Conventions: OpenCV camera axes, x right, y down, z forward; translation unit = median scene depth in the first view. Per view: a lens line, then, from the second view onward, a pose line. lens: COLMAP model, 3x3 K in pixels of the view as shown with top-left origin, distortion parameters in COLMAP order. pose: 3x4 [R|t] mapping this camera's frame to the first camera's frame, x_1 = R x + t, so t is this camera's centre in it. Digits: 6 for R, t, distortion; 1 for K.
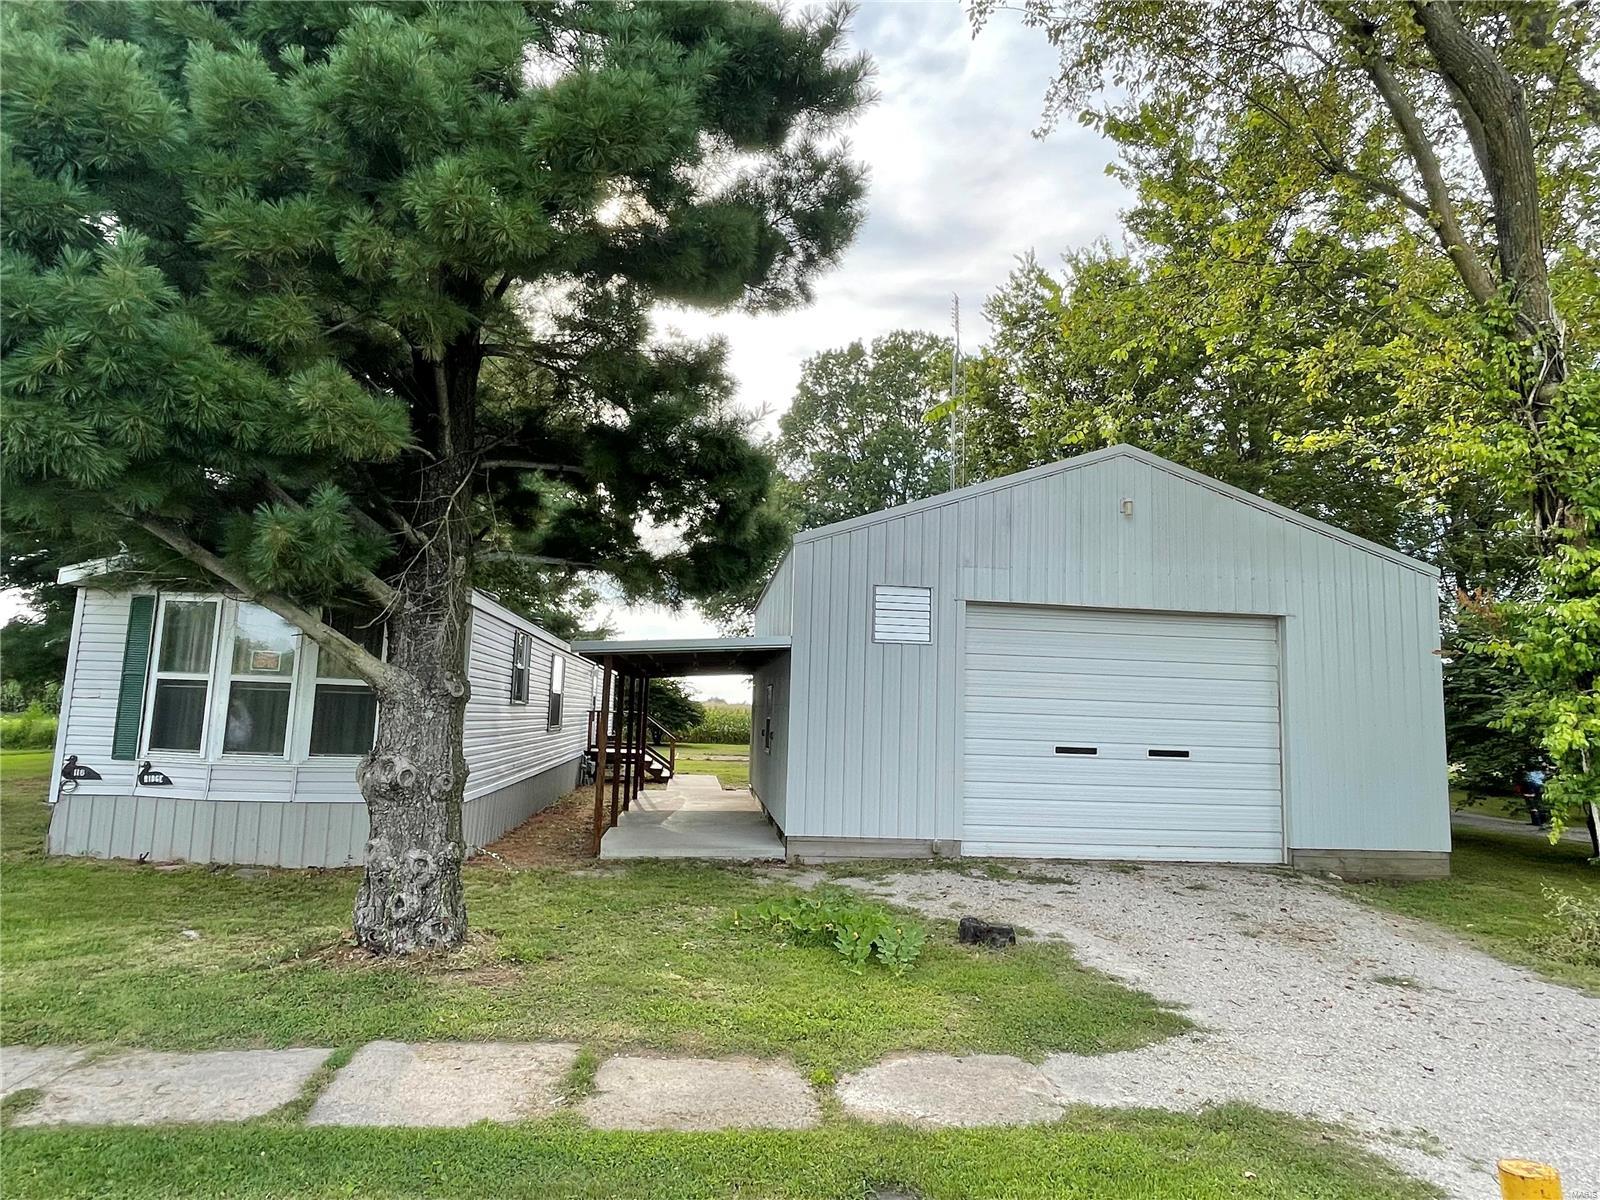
lens RADIAL K [[942.7, 0, 802.8], [0, 942.7, 600.7], [0, 0, 1]] dist [0.002237, -0.001571]
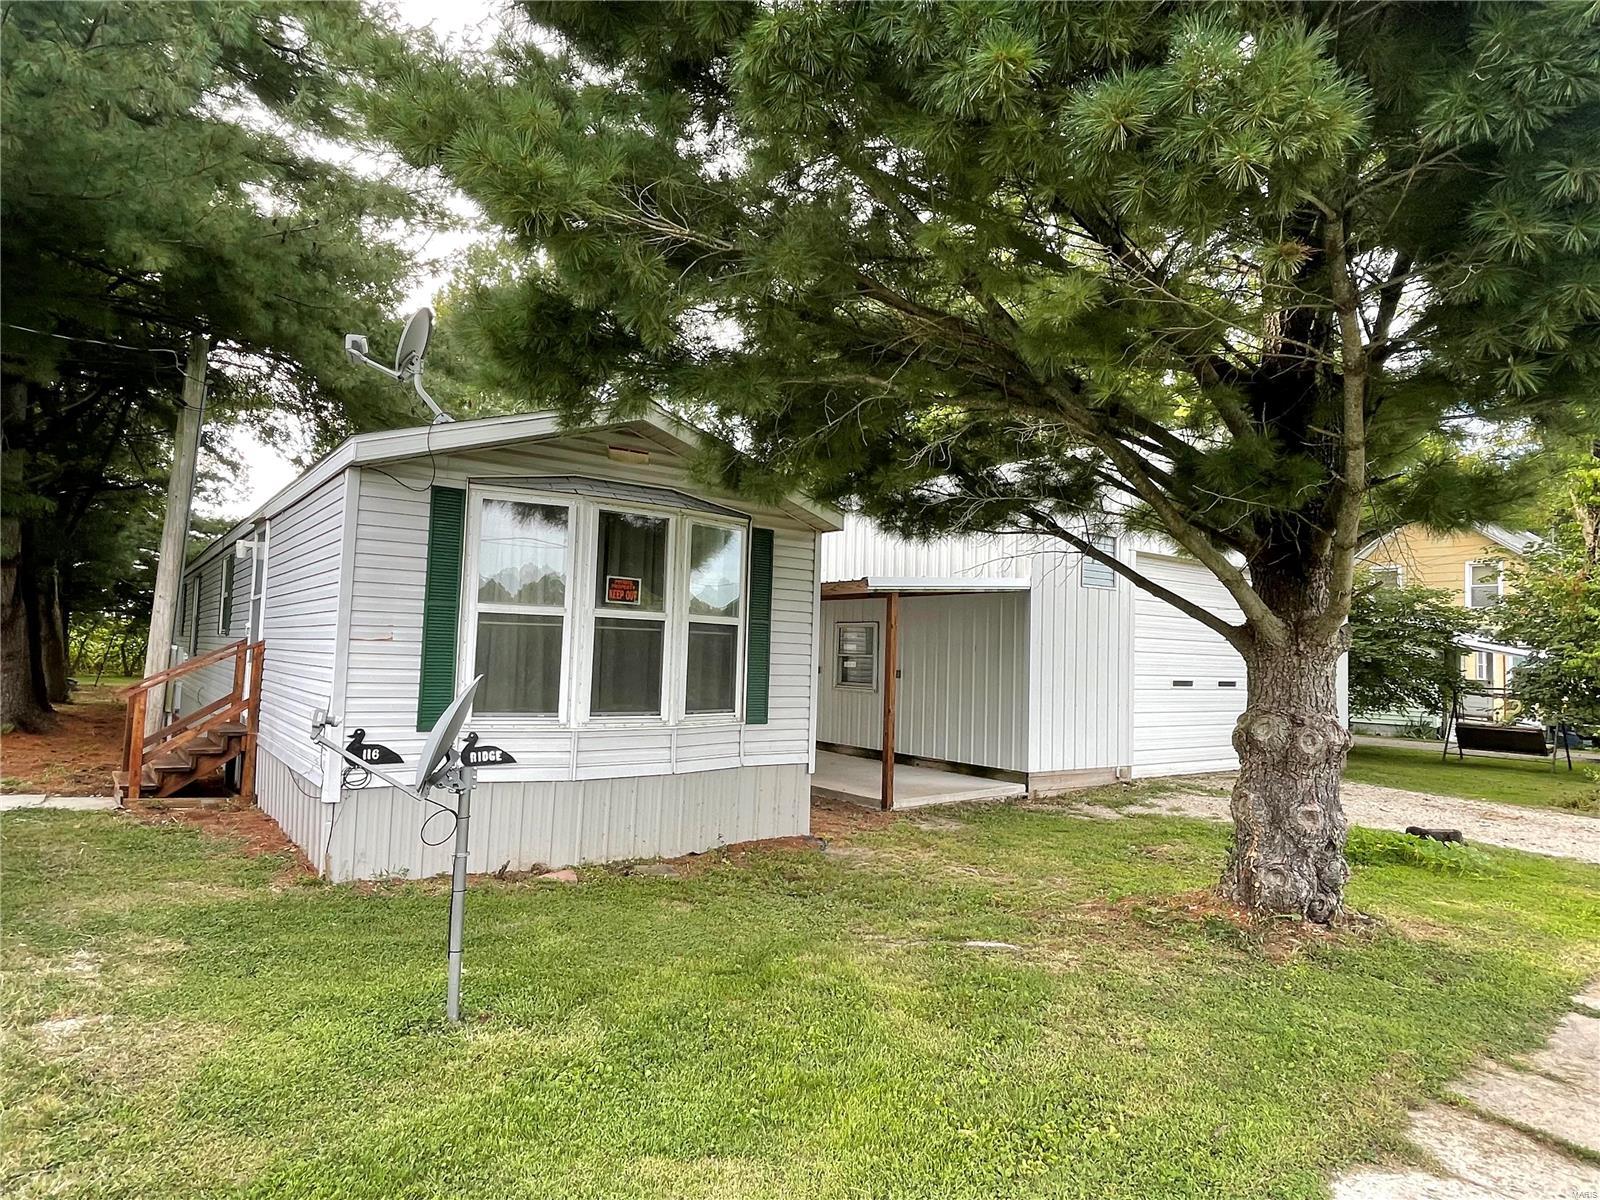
lens RADIAL K [[942.7, 0, 799.6], [0, 942.7, 595.4], [0, 0, 1]] dist [0.002237, -0.001571]
pose [[0.870620, 0.020727, 0.491520, -0.829973], [-0.051124, 0.997514, 0.048491, 0.026087], [-0.489293, -0.067345, 0.869515, 0.295858]]
